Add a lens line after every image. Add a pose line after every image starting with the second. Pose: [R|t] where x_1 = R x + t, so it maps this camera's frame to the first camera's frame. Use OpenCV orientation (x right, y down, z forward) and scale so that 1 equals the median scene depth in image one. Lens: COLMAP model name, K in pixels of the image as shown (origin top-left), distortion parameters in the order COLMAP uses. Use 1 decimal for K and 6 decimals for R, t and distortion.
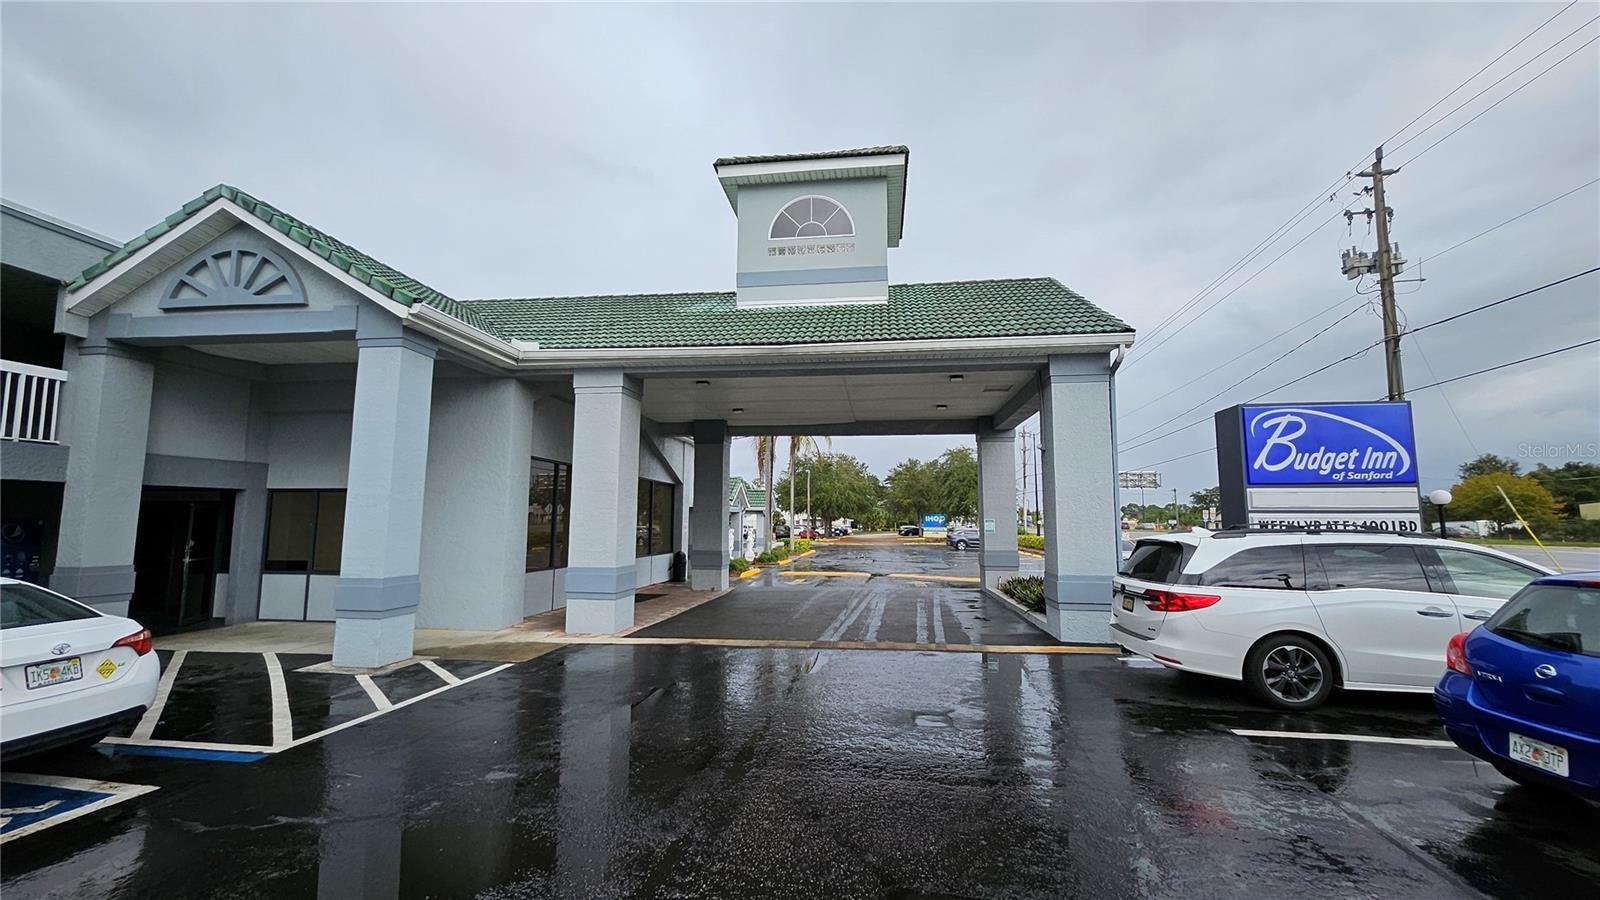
lens RADIAL K [[631.8, 0, 798.5], [0, 631.8, 458.5], [0, 0, 1]] dist [0.004053, -0.000049]
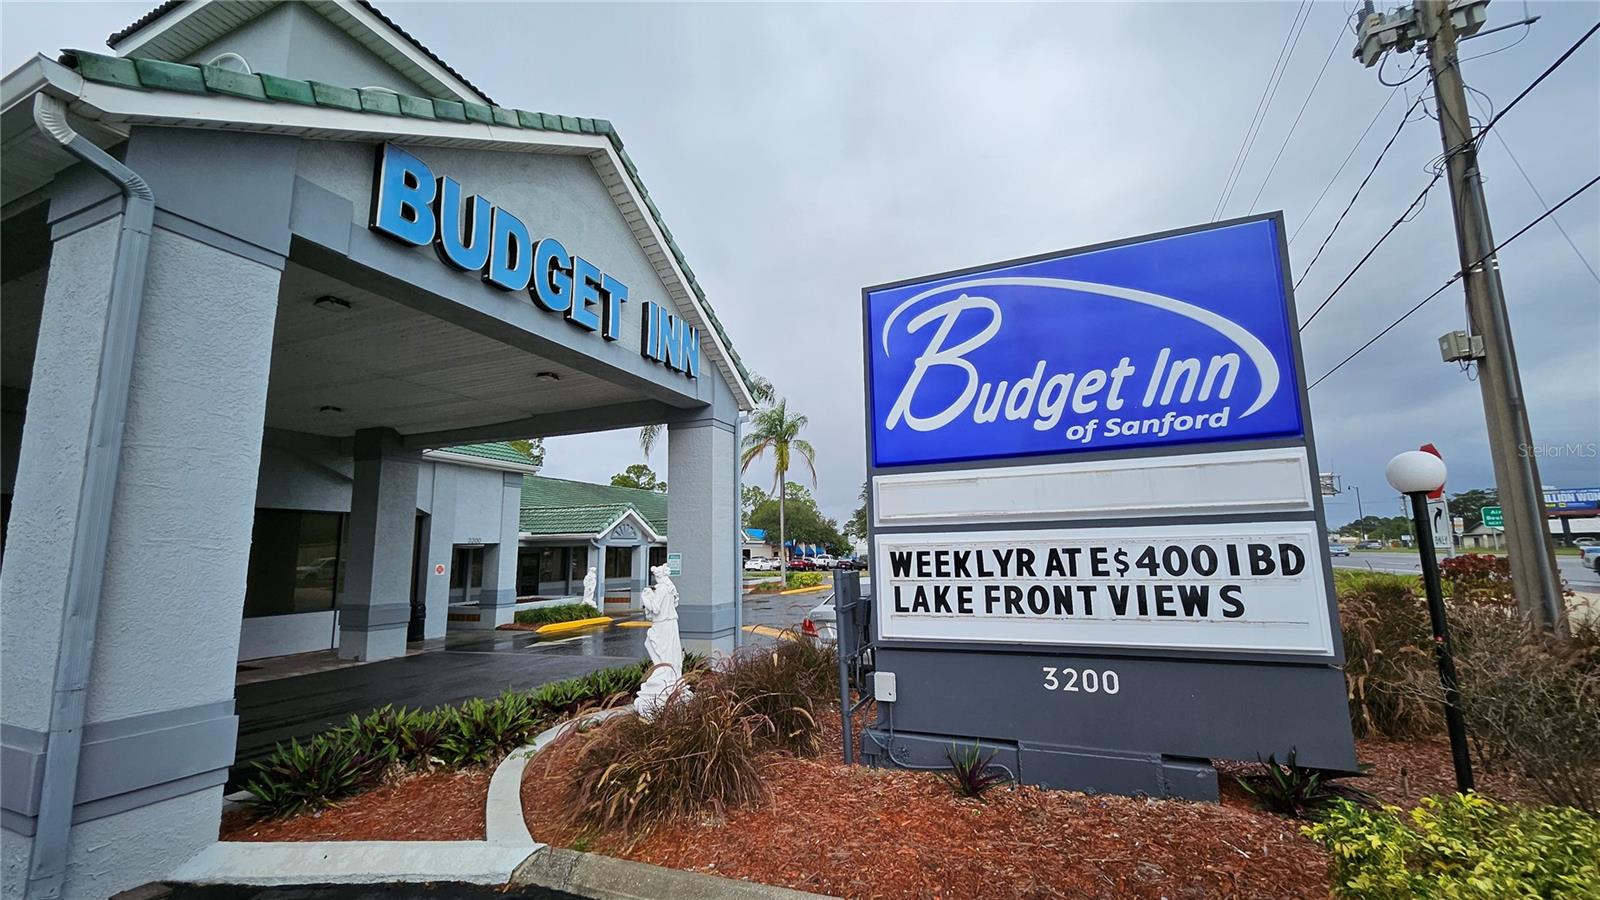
lens RADIAL K [[631.8, 0, 798.5], [0, 631.8, 458.5], [0, 0, 1]] dist [0.004053, -0.000049]
pose [[0.963090, -0.061566, -0.262045, 0.784689], [0.050705, 0.997559, -0.048017, 0.053993], [0.264362, 0.032958, 0.963860, 0.581361]]
